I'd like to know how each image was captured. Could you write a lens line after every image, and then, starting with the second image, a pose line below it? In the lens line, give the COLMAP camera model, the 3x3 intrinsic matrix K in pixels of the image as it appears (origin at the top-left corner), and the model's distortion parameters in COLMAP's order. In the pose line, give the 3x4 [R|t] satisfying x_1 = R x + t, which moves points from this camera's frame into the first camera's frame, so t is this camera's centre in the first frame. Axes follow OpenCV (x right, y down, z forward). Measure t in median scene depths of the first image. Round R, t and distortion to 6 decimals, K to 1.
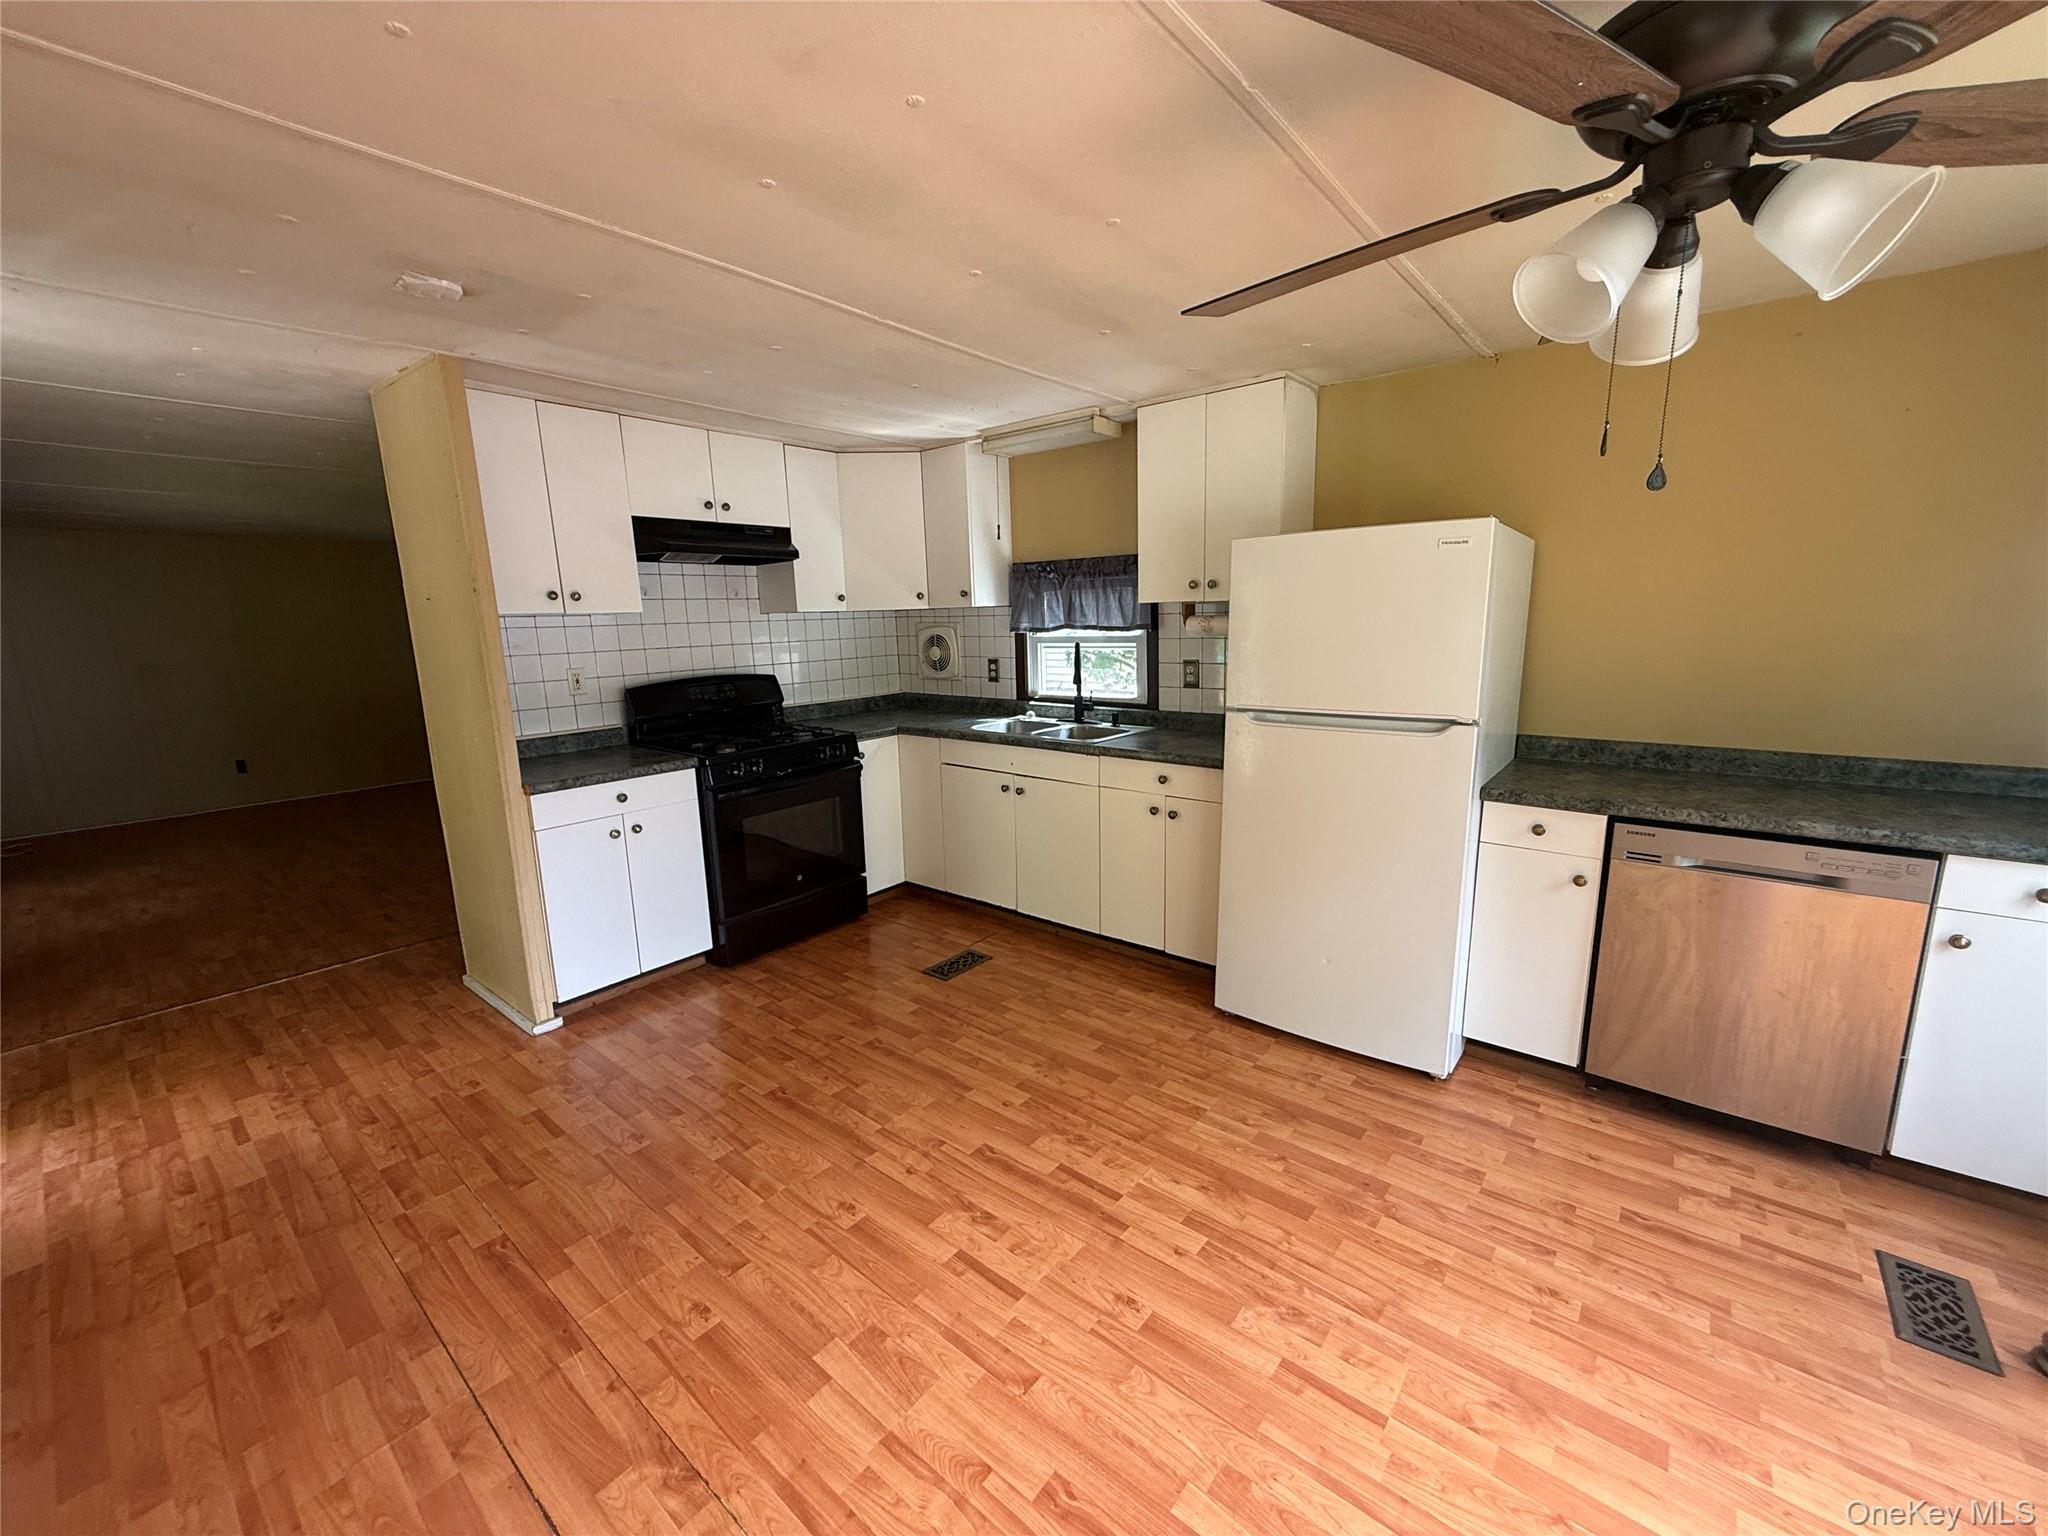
lens RADIAL K [[820.0, 0, 1019.8], [0, 820.0, 769.1], [0, 0, 1]] dist [-0.000360, 0.000344]
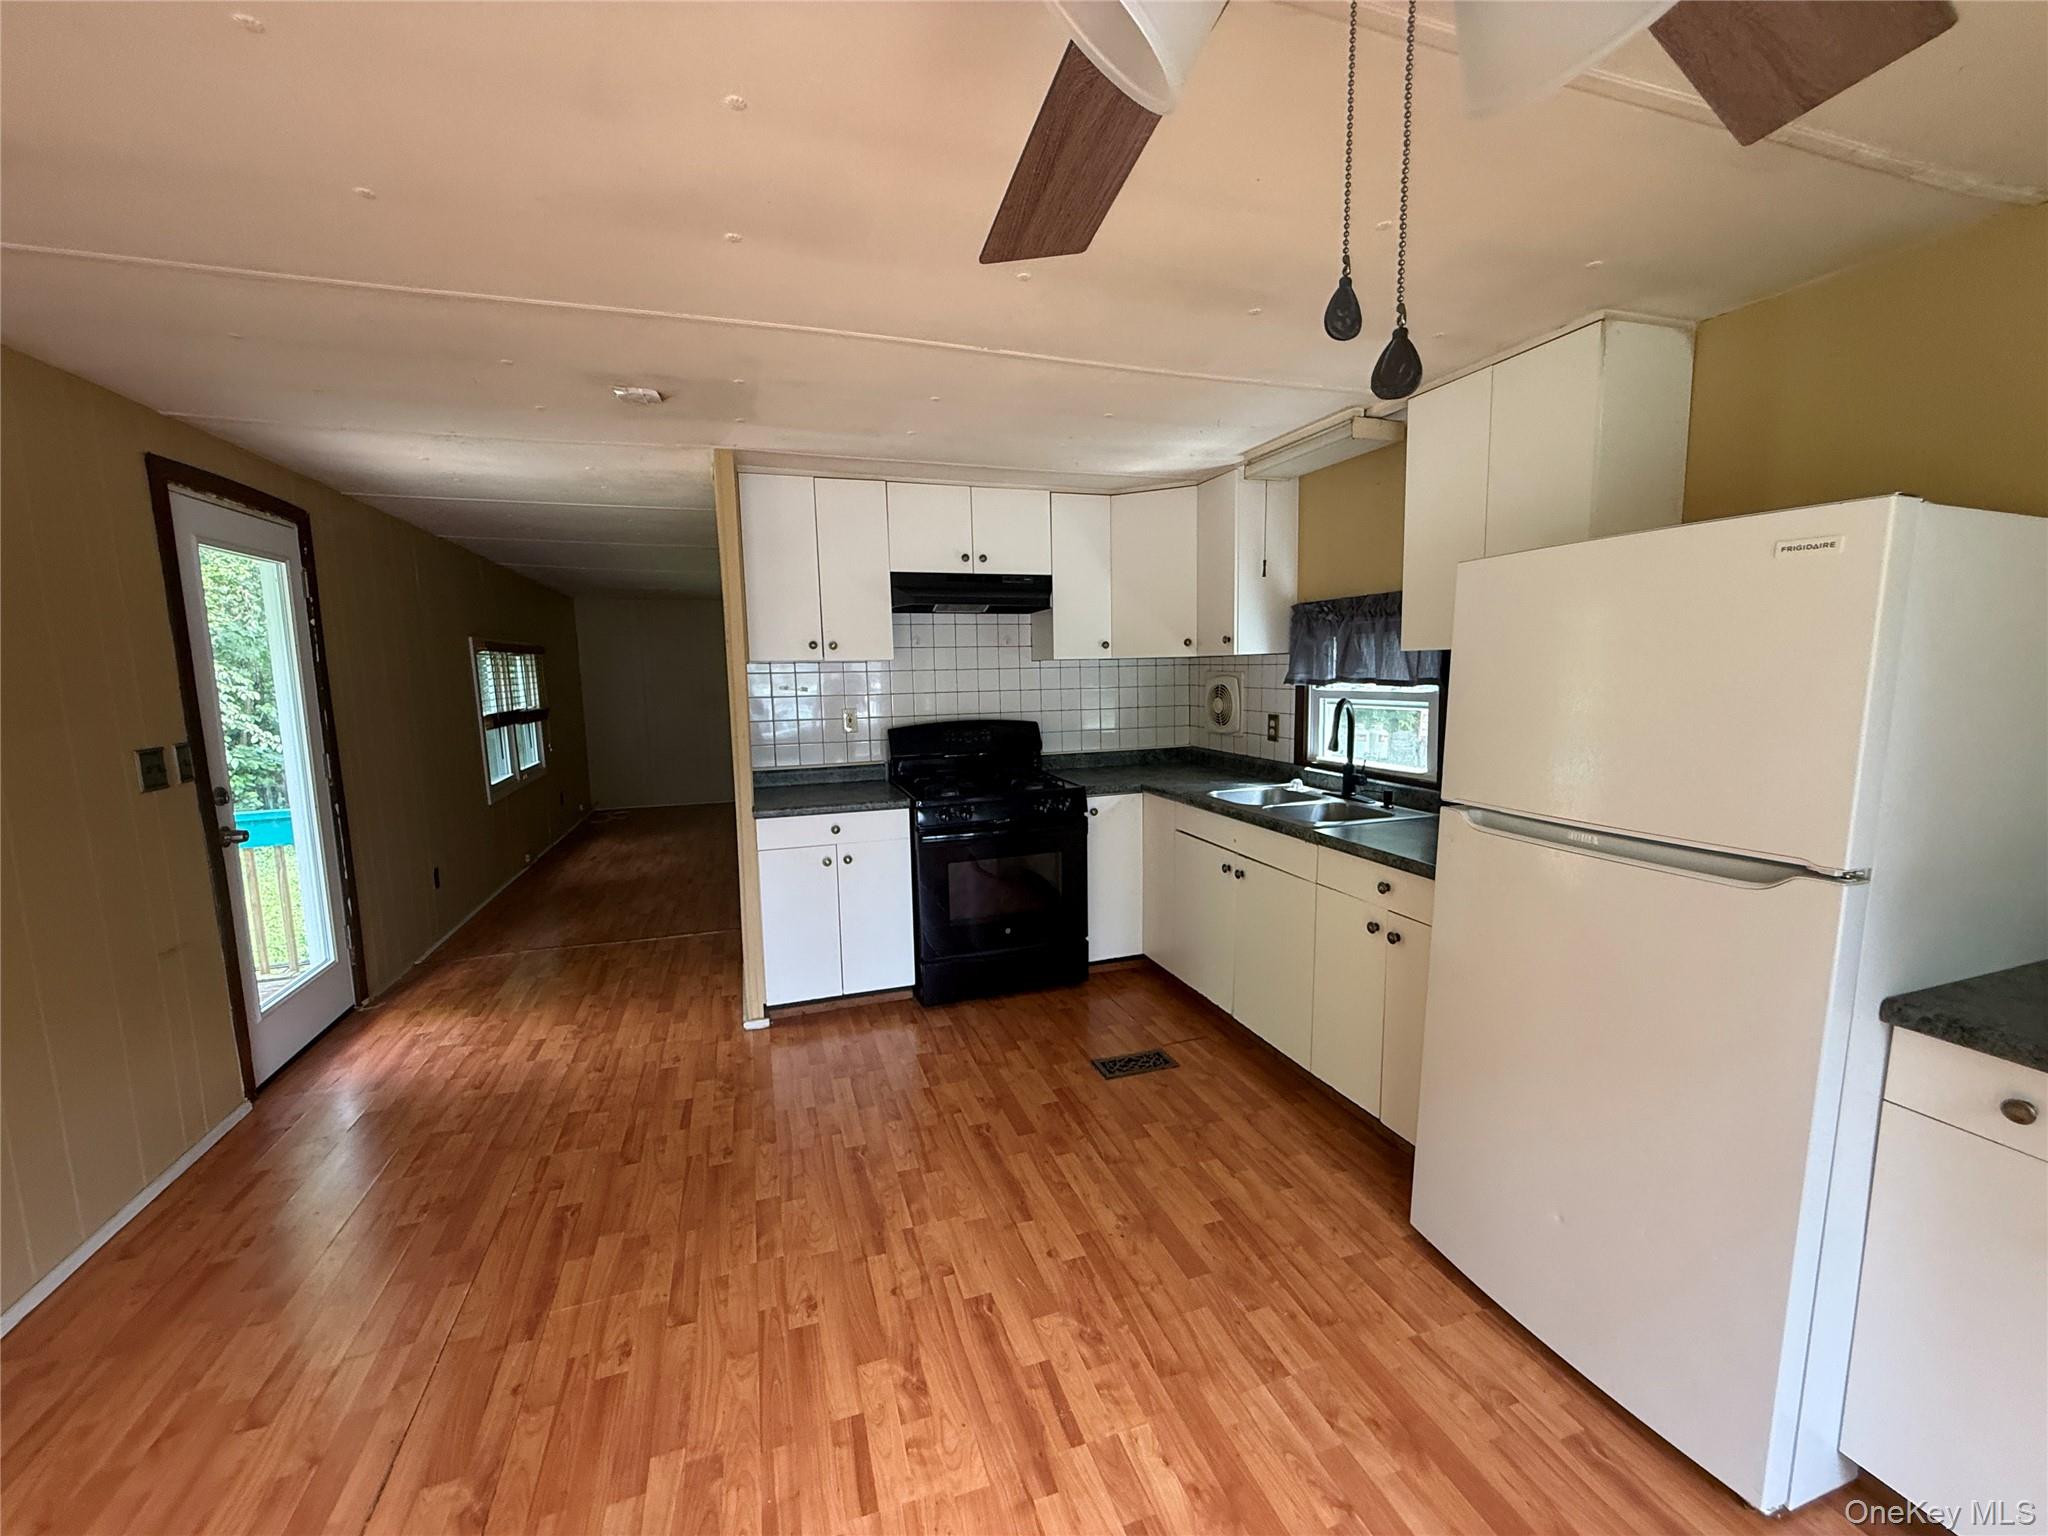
lens RADIAL K [[820.0, 0, 1019.8], [0, 820.0, 769.1], [0, 0, 1]] dist [-0.000360, 0.000344]
pose [[0.847539, 0.075225, -0.525375, 0.263388], [-0.102172, 0.994514, -0.022425, -0.041464], [0.520806, 0.072685, 0.850575, 0.181755]]
